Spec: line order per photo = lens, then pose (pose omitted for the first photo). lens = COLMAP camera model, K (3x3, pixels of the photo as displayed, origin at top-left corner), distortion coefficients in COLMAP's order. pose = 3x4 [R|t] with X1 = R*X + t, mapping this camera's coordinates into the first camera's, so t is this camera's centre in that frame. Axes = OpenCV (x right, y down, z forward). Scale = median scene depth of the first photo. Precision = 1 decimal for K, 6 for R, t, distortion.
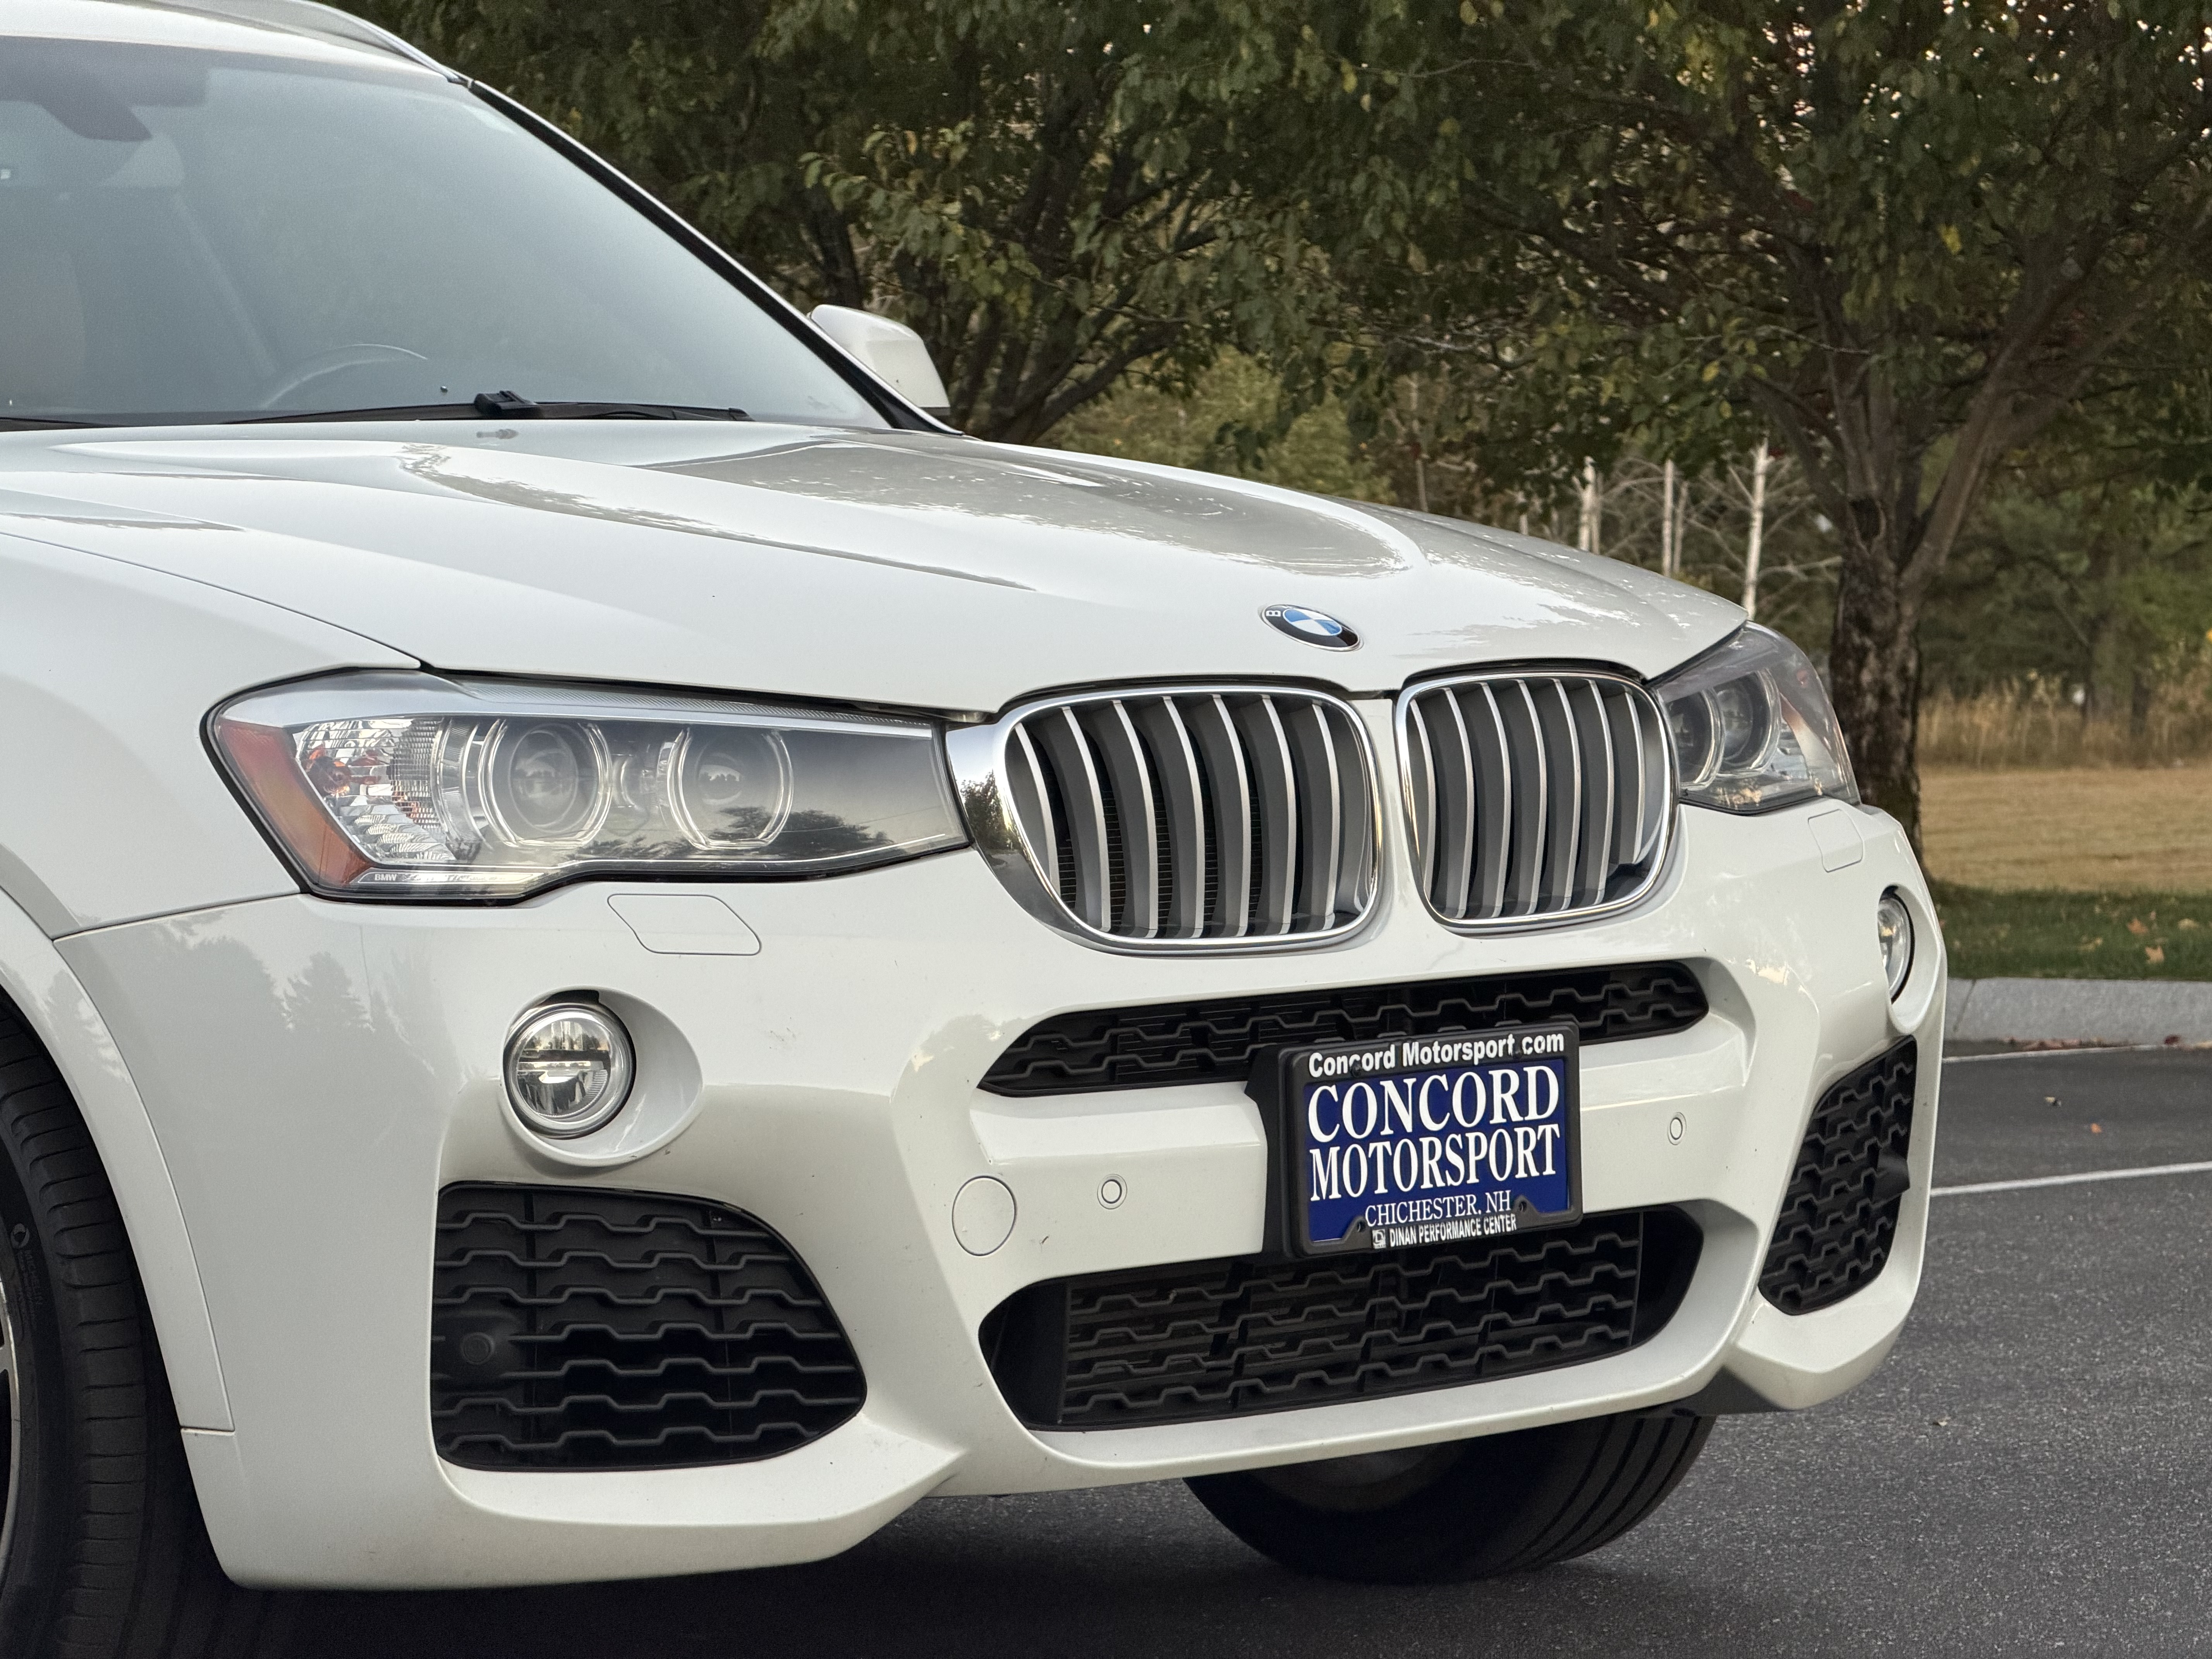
lens RADIAL K [[6666.0, 0, 1092.6], [0, 6666.0, 825.3], [0, 0, 1]] dist [0.217844, 0.000000]
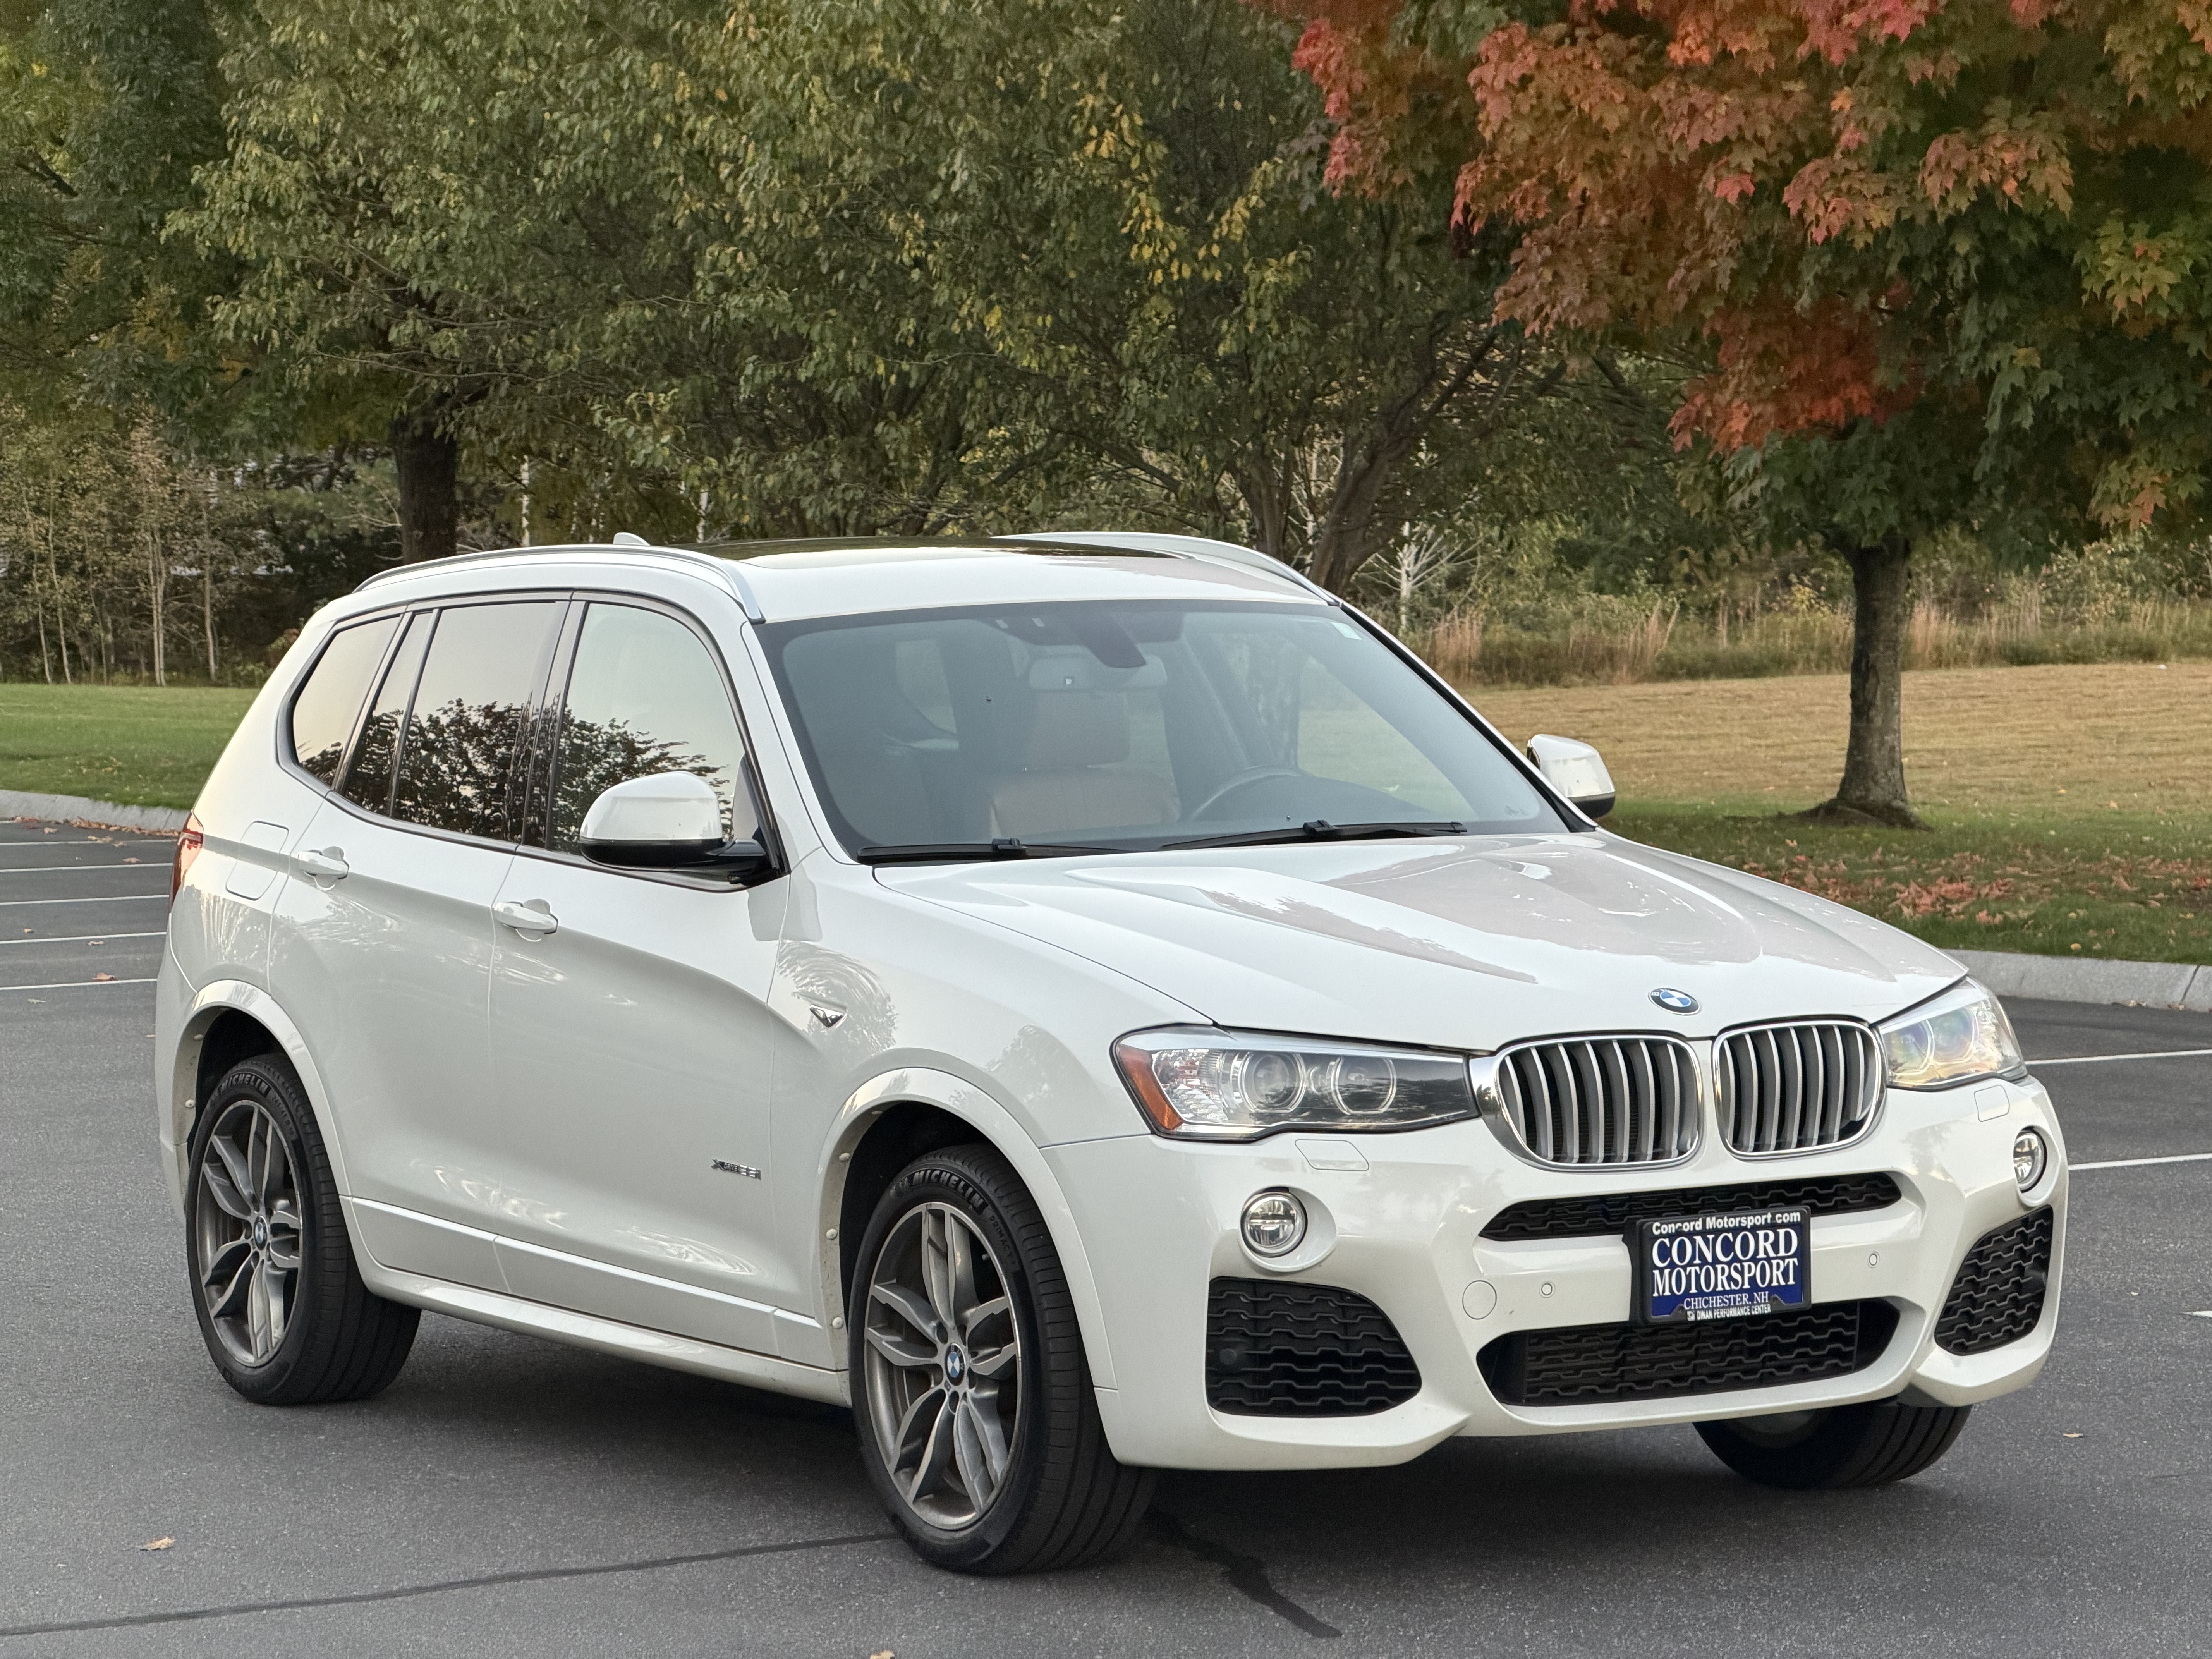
lens RADIAL K [[6666.0, 0, 1106.3], [0, 6666.0, 844.6], [0, 0, 1]] dist [0.217844, 0.000000]
pose [[0.980955, 0.022666, -0.192910, 0.251718], [-0.018286, 0.999534, 0.024458, -0.123251], [0.193374, -0.020465, 0.980912, -0.980341]]
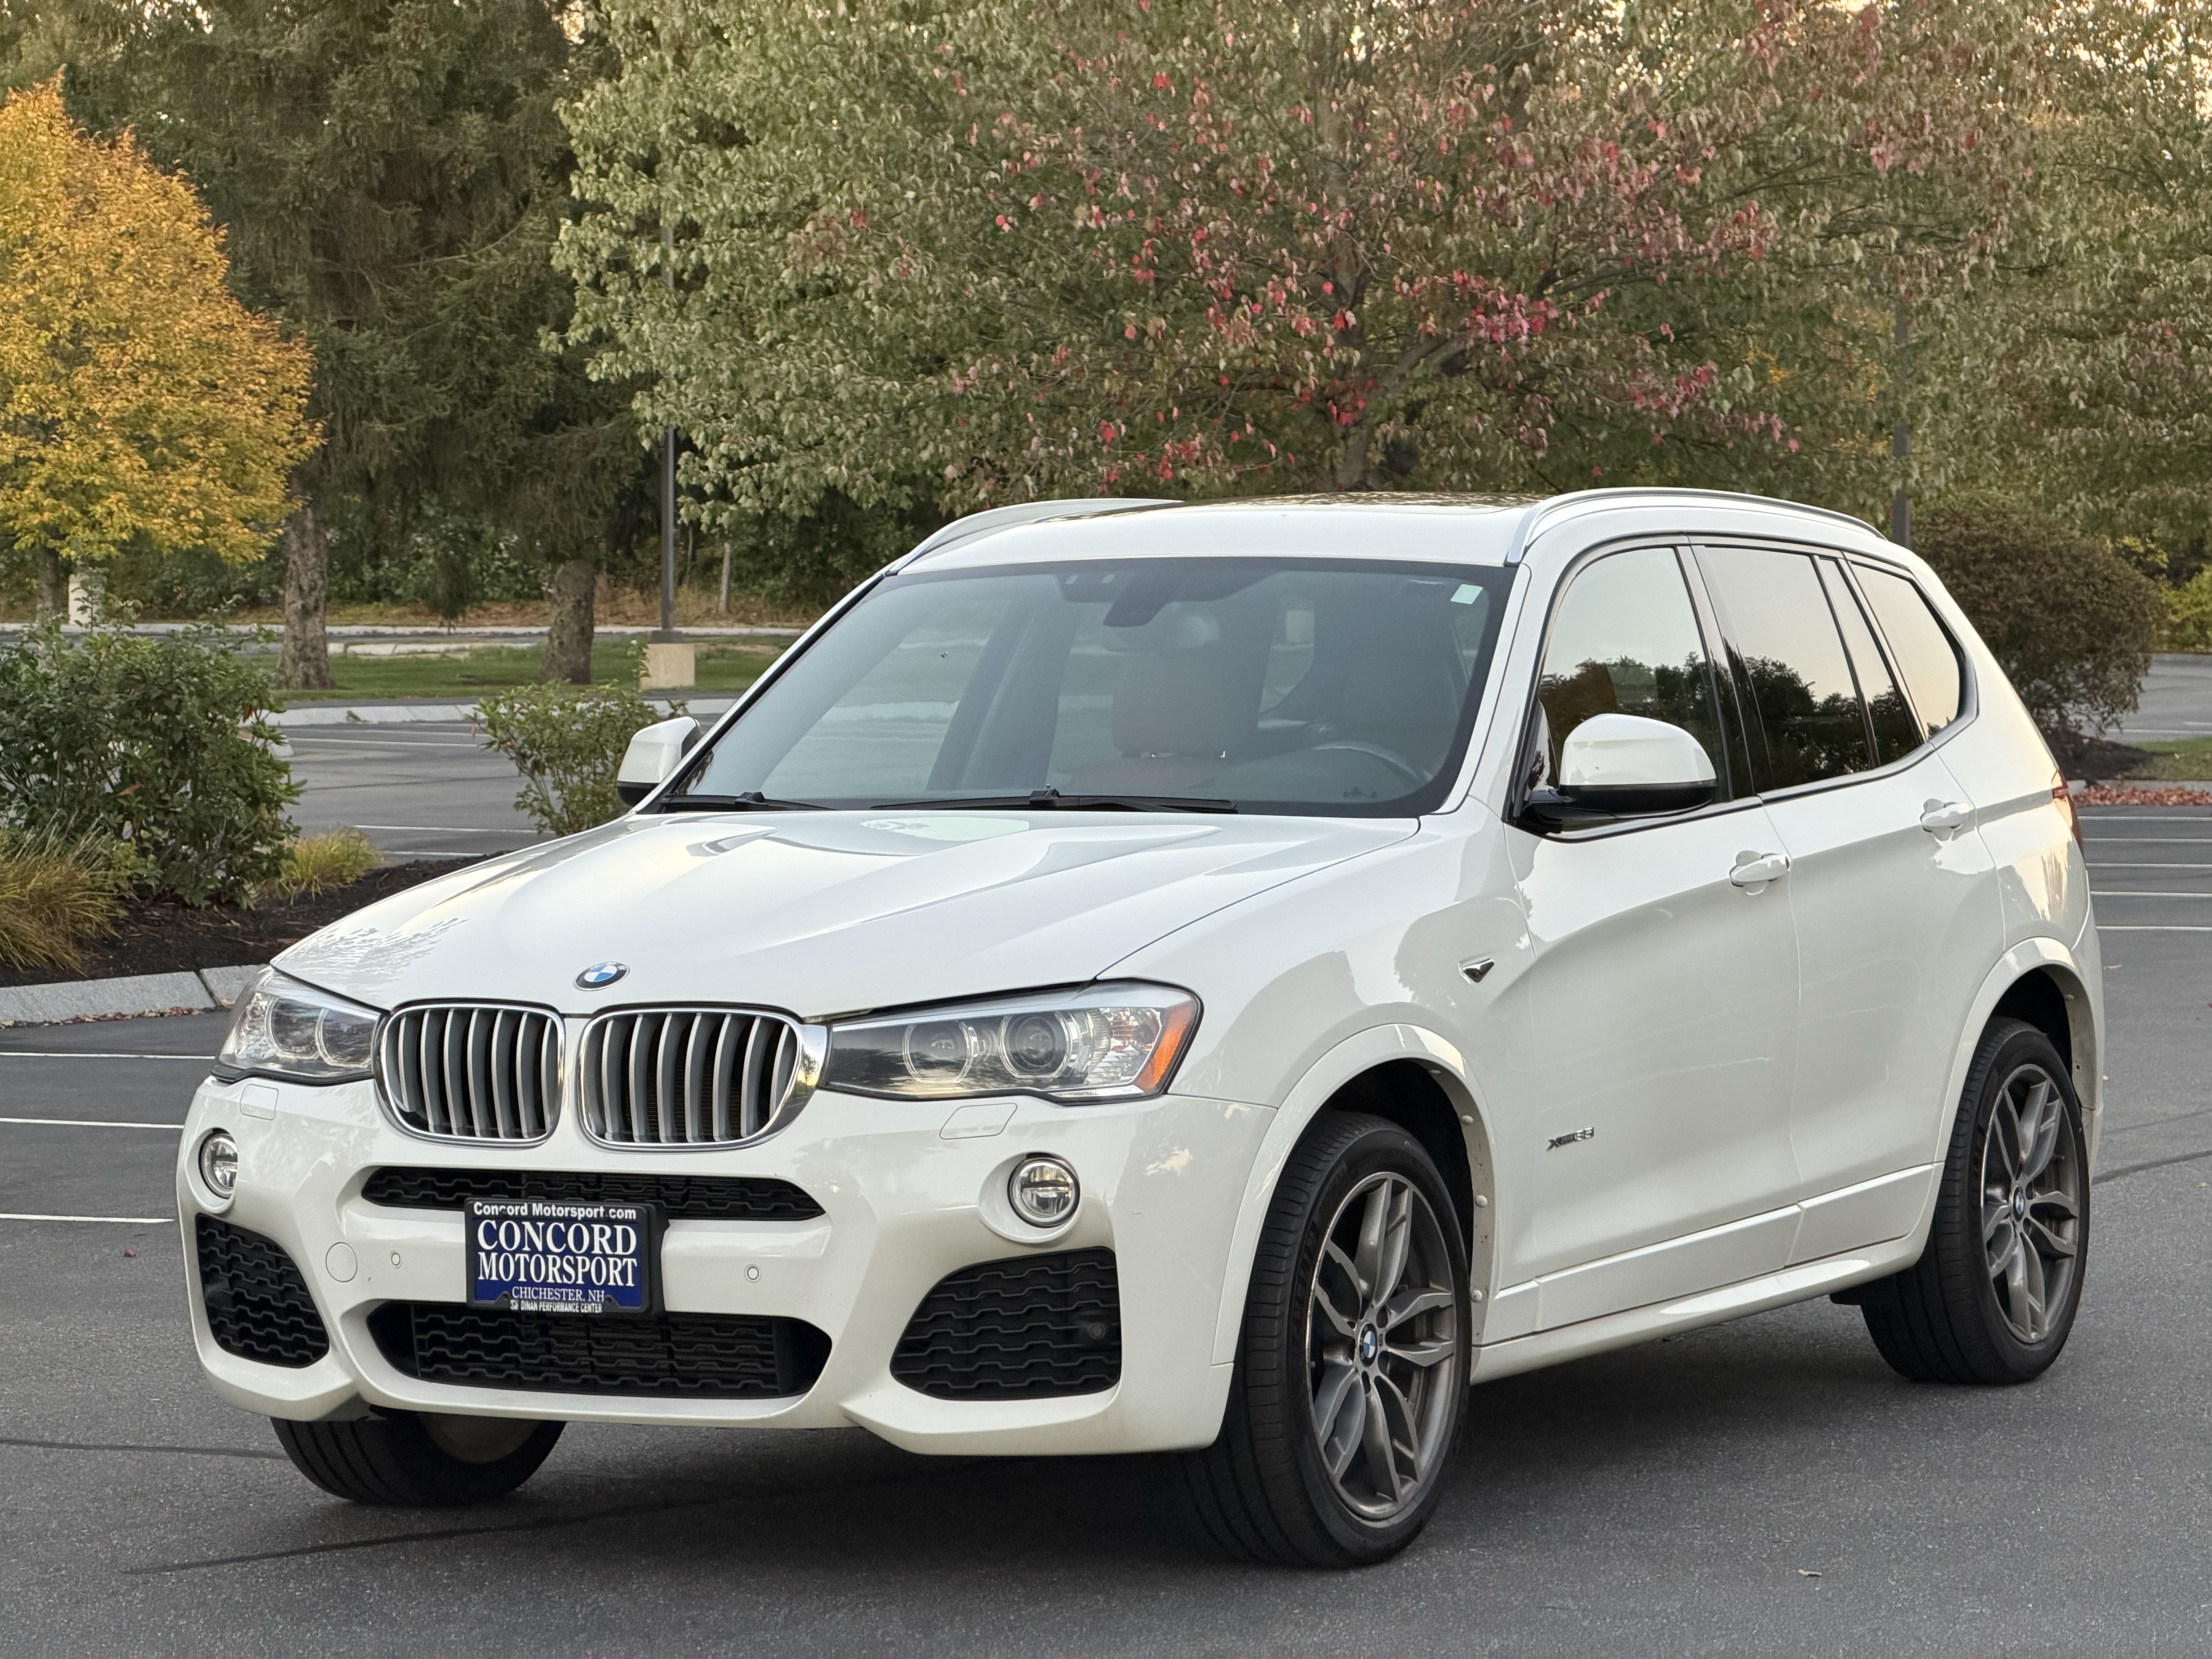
lens RADIAL K [[6666.0, 0, 1092.5], [0, 6666.0, 835.8], [0, 0, 1]] dist [0.217844, 0.000000]
pose [[0.347987, 0.059264, -0.935624, 1.847305], [-0.031717, 0.998173, 0.051430, -0.171519], [0.936963, 0.011778, 0.349231, 0.488819]]
